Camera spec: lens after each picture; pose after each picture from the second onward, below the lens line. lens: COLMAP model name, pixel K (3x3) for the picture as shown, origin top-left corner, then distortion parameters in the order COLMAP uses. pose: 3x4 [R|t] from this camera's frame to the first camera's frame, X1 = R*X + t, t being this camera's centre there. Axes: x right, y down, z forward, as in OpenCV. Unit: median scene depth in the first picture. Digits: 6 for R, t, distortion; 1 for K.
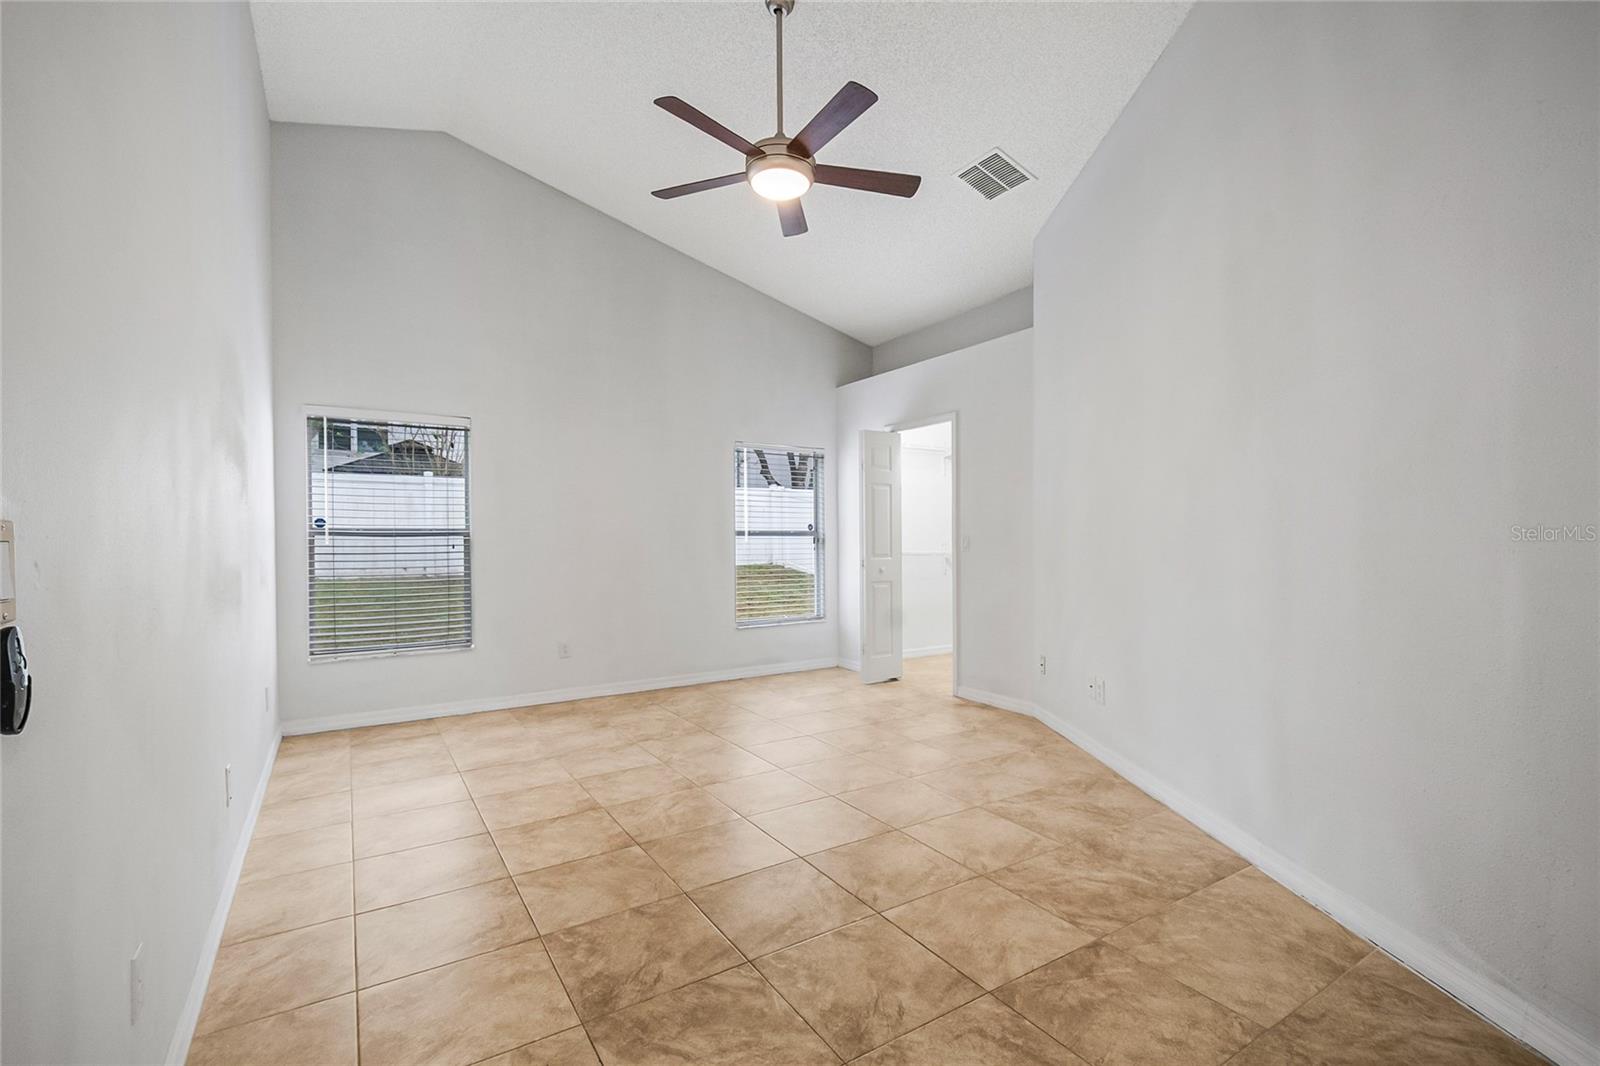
lens RADIAL K [[704.9, 0, 810.8], [0, 704.9, 545.7], [0, 0, 1]] dist [0.035073, -0.017223]
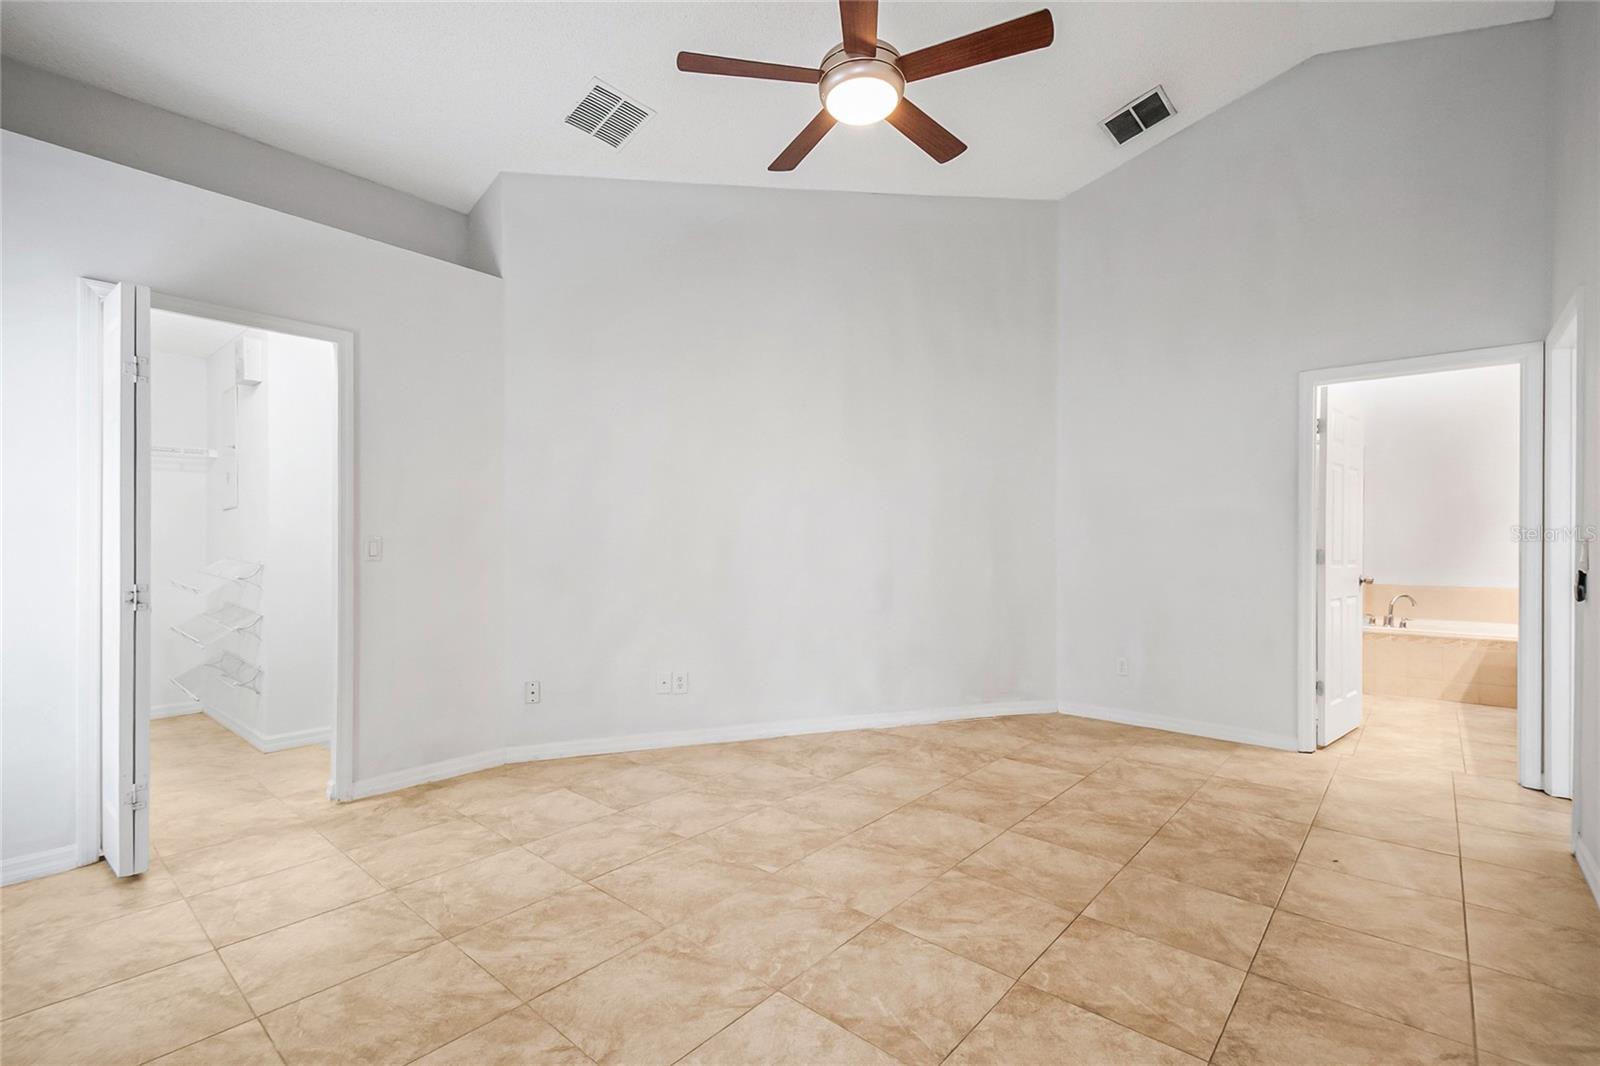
lens RADIAL K [[704.9, 0, 810.8], [0, 704.9, 545.7], [0, 0, 1]] dist [0.035073, -0.017223]
pose [[-0.271794, -0.002249, 0.962353, -0.972529], [0.008424, 0.999953, 0.004716, -0.011330], [-0.962319, 0.009389, -0.271762, 1.553959]]
